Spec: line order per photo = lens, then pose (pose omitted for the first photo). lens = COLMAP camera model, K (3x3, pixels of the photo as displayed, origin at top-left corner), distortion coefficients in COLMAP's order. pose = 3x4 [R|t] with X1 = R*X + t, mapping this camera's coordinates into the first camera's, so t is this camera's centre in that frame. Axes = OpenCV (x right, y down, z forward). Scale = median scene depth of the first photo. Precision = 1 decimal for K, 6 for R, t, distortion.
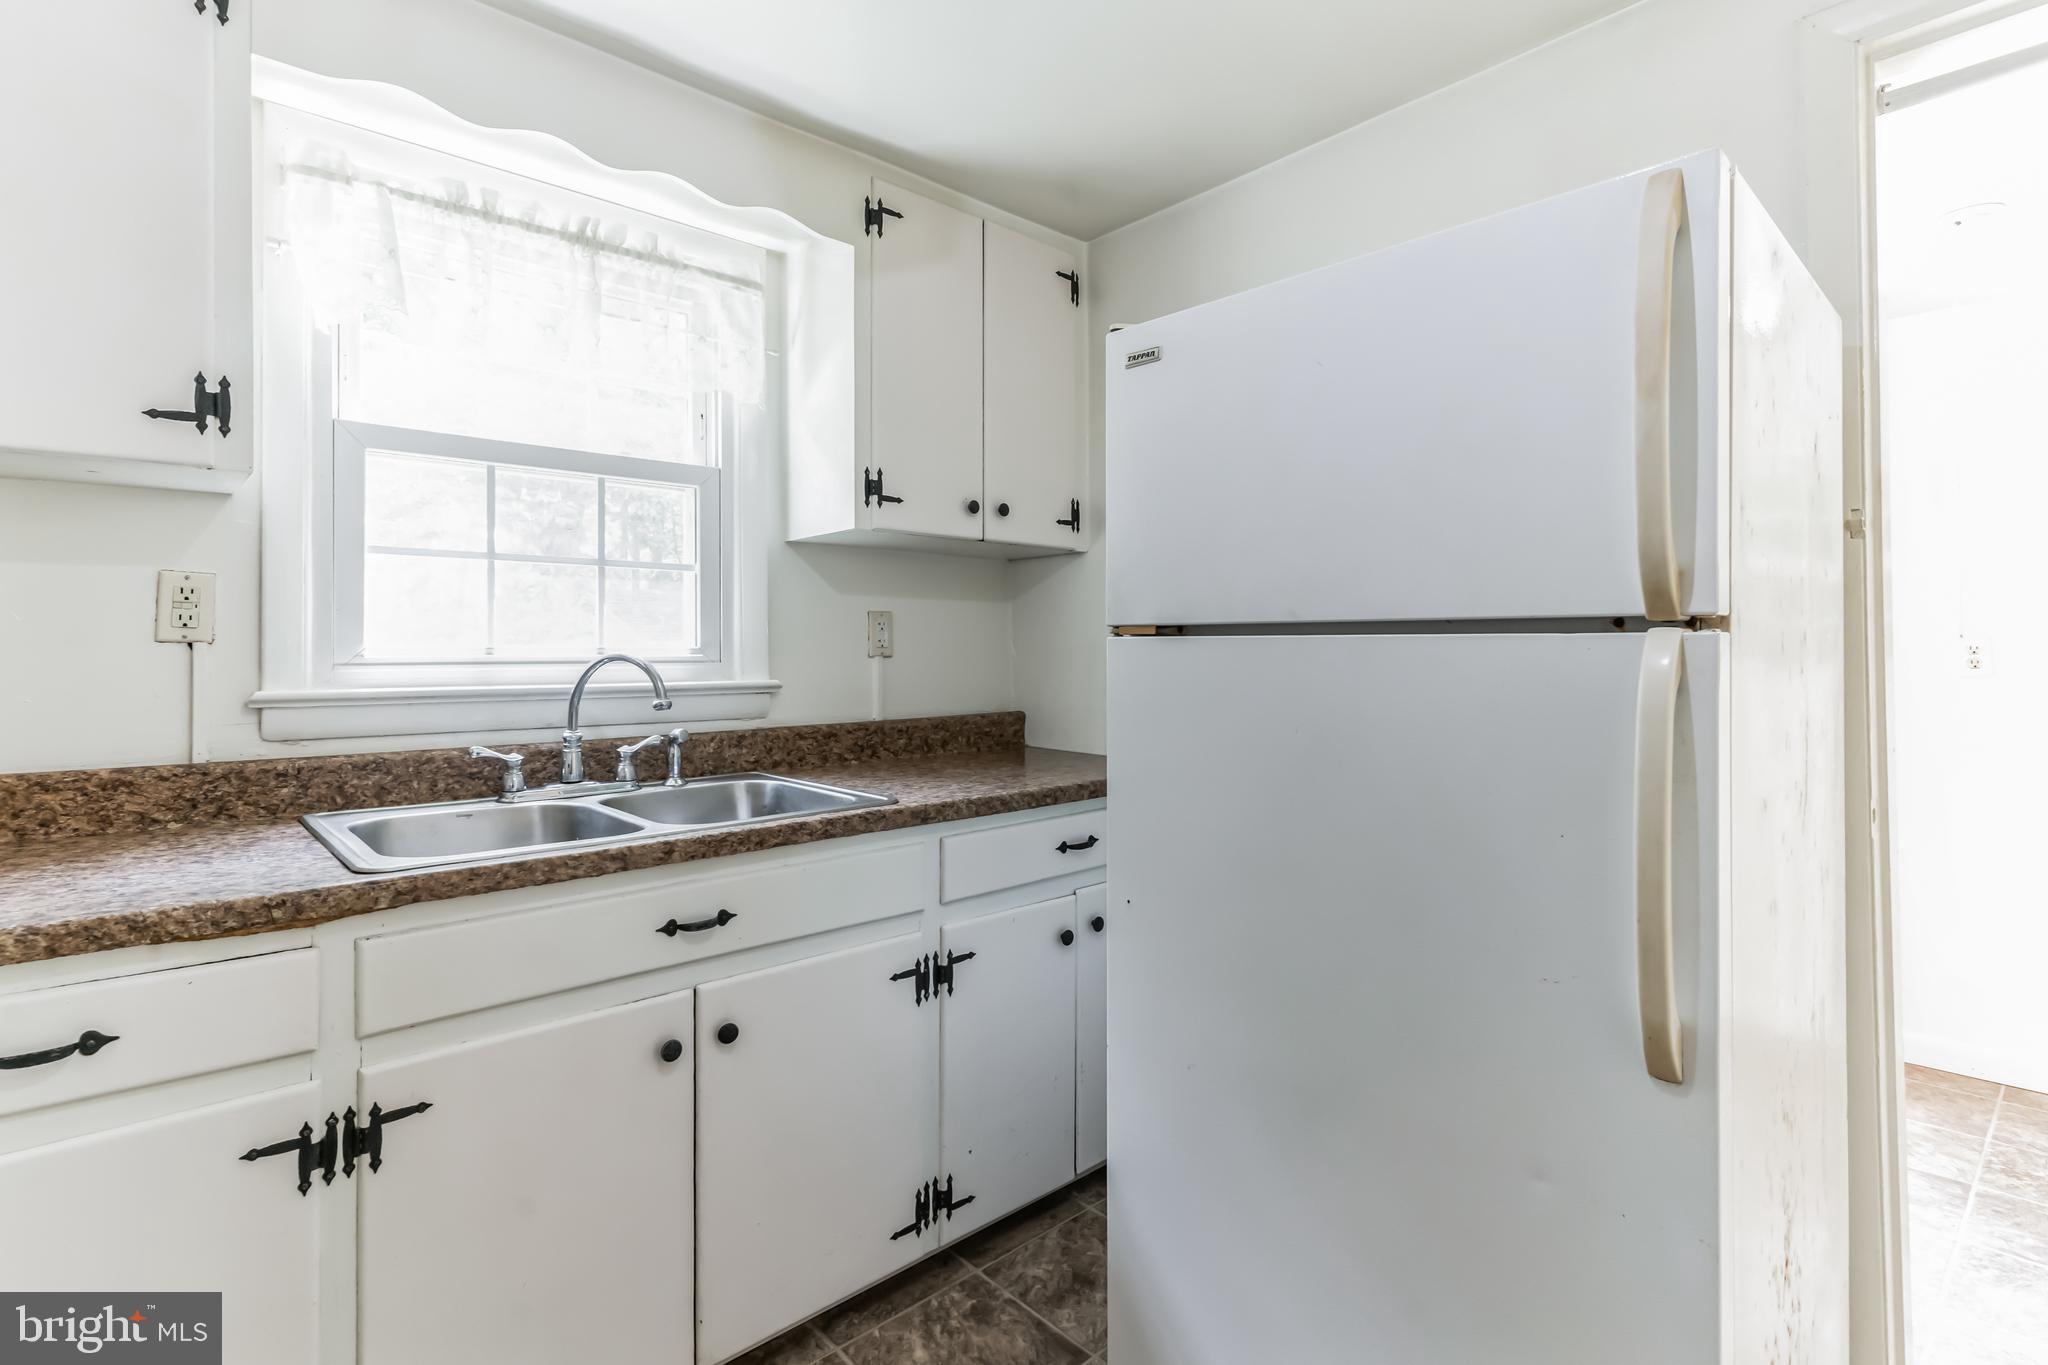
lens RADIAL K [[984.8, 0, 1032.2], [0, 984.8, 686.5], [0, 0, 1]] dist [0.006204, -0.000947]
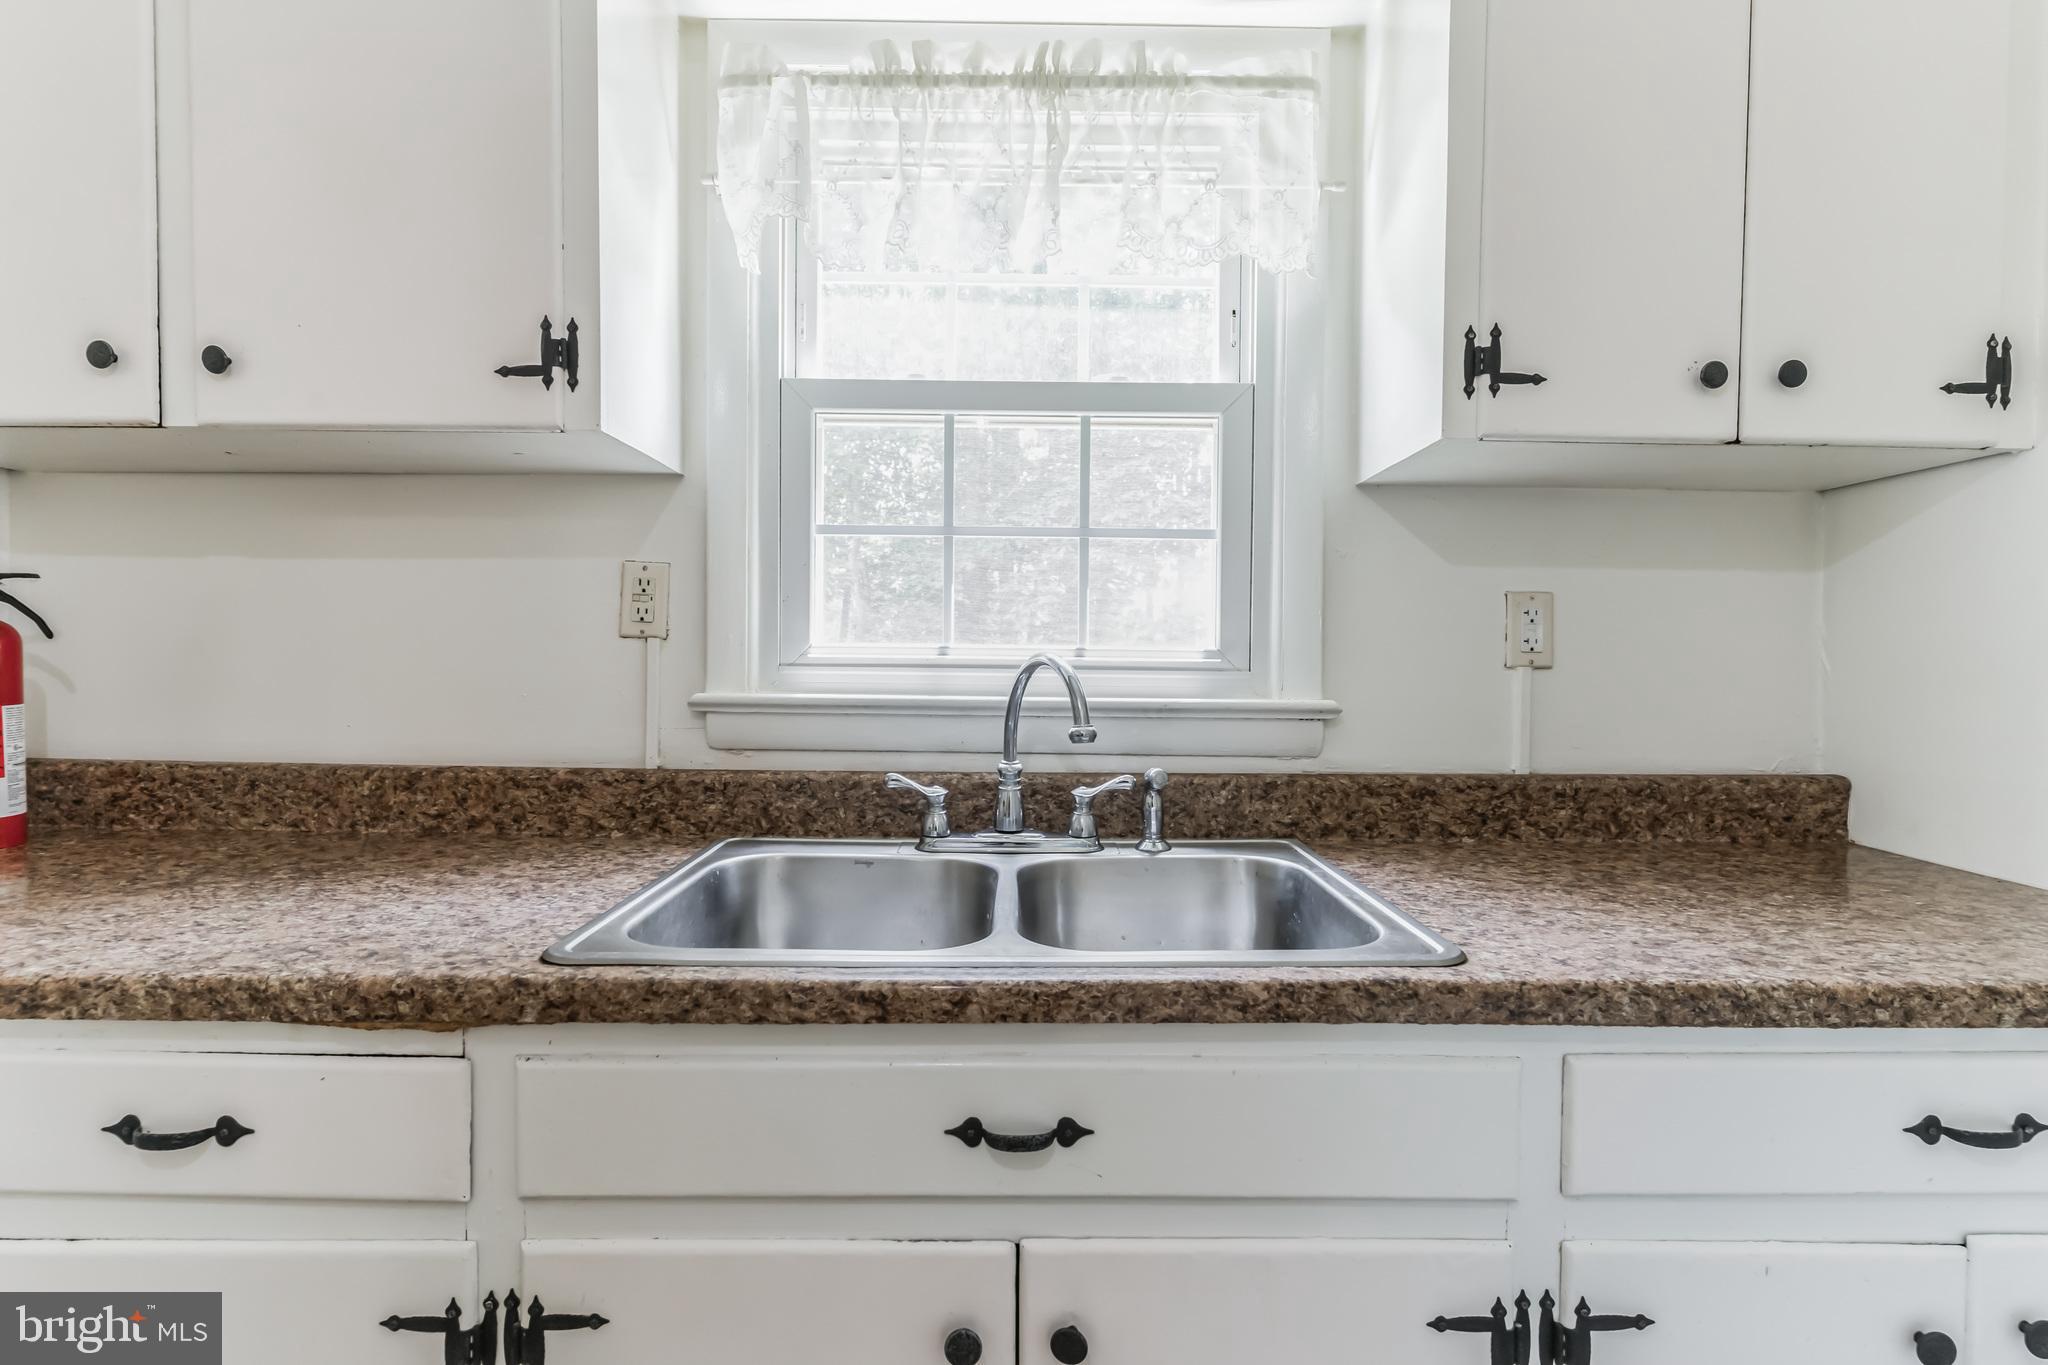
lens RADIAL K [[984.8, 0, 1015.7], [0, 984.8, 679.1], [0, 0, 1]] dist [0.006204, -0.000947]
pose [[0.740086, 0.025199, -0.672040, 0.025913], [-0.036496, 0.999330, -0.002720, -0.014387], [0.671521, 0.026540, 0.740510, 0.493092]]
